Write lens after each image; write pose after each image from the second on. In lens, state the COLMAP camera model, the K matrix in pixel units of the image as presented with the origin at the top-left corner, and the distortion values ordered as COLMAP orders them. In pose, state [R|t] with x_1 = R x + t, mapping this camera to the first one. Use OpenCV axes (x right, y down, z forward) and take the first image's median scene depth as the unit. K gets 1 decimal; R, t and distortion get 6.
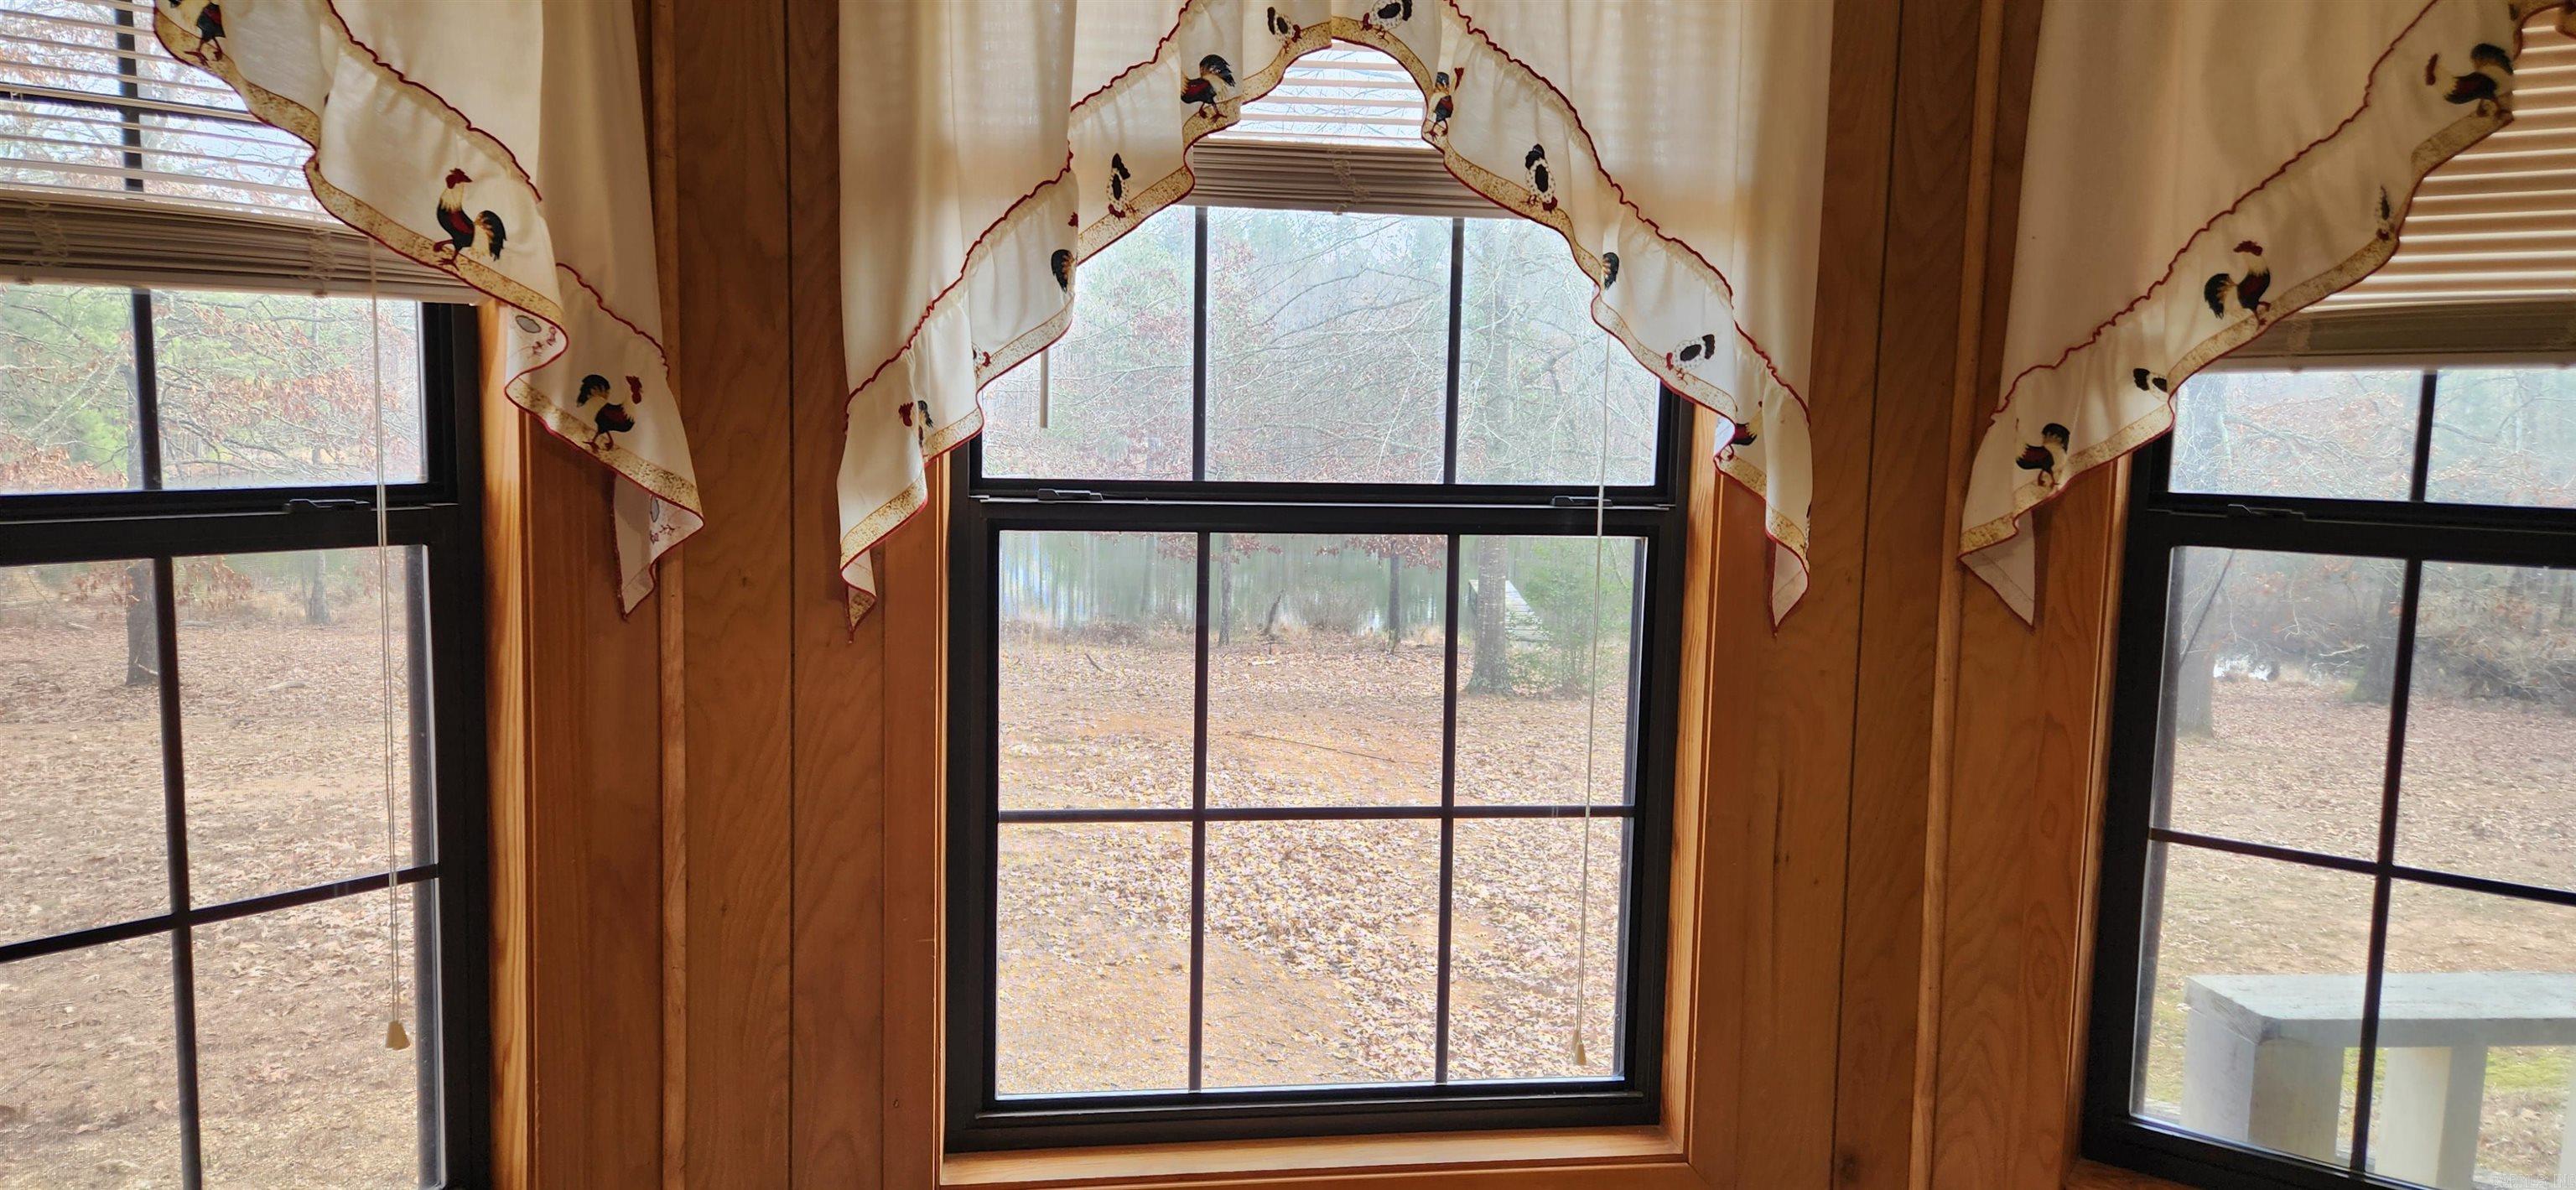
lens RADIAL K [[1822.4, 0, 1288.0], [0, 1822.4, 595.0], [0, 0, 1]] dist [0.041384, 0.000377]
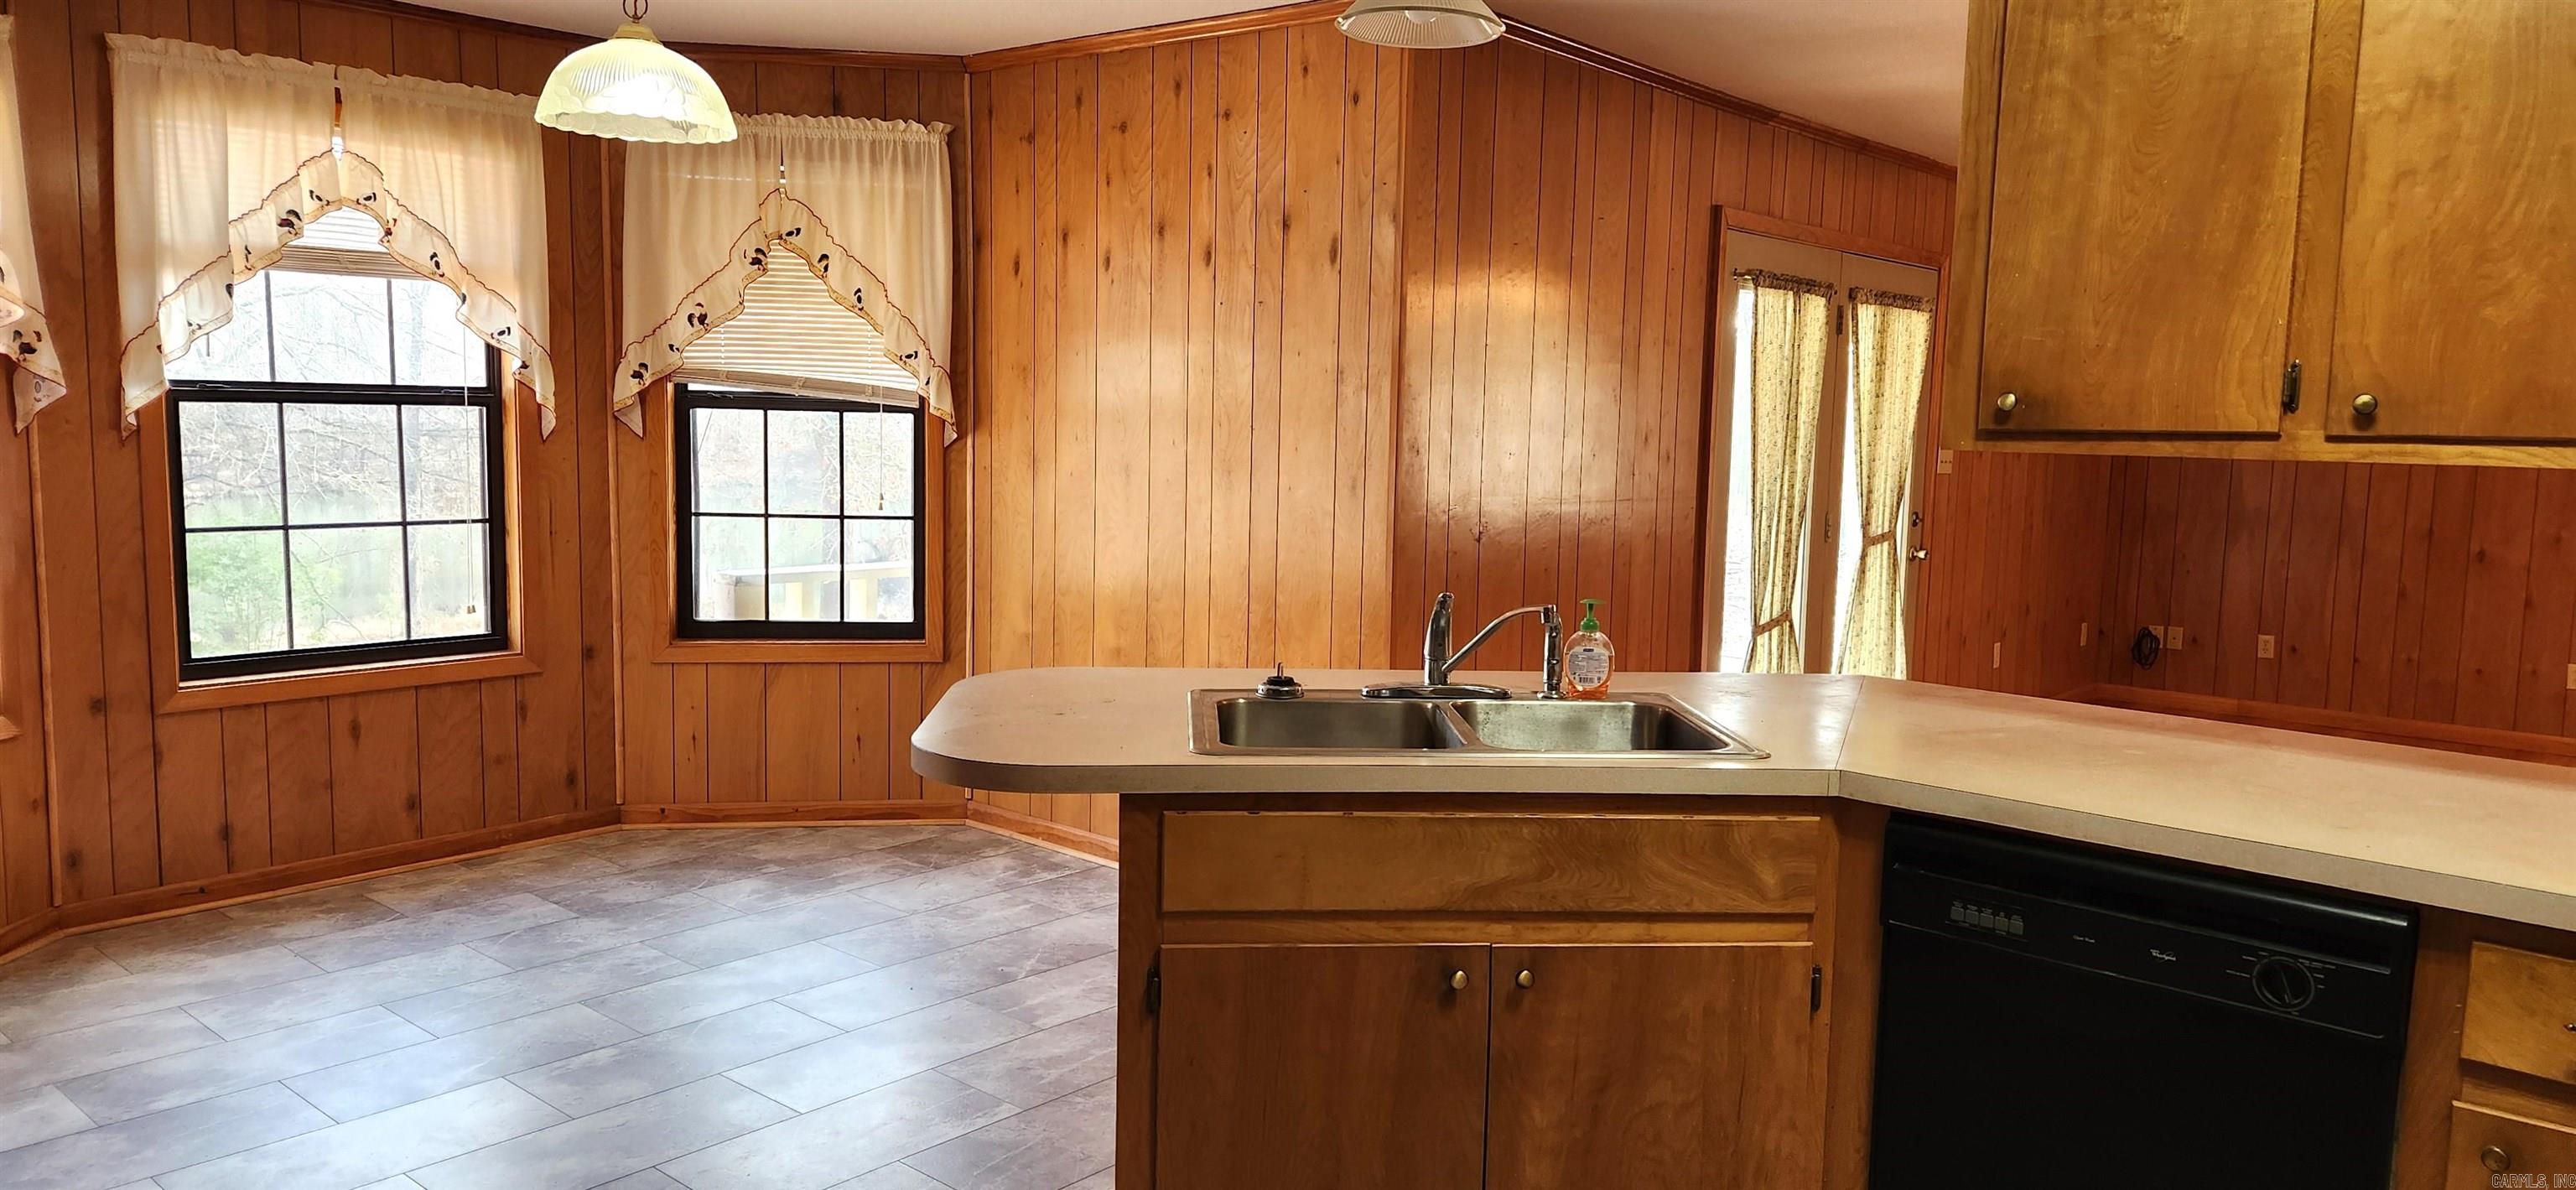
lens RADIAL K [[1669.2, 0, 1288.0], [0, 1669.2, 595.0], [0, 0, 1]] dist [0.081651, -0.061765]
pose [[0.749458, -0.078400, 0.657394, -0.577110], [0.062833, 0.996905, 0.047257, 0.203156], [-0.659064, 0.005888, 0.752064, -1.612100]]
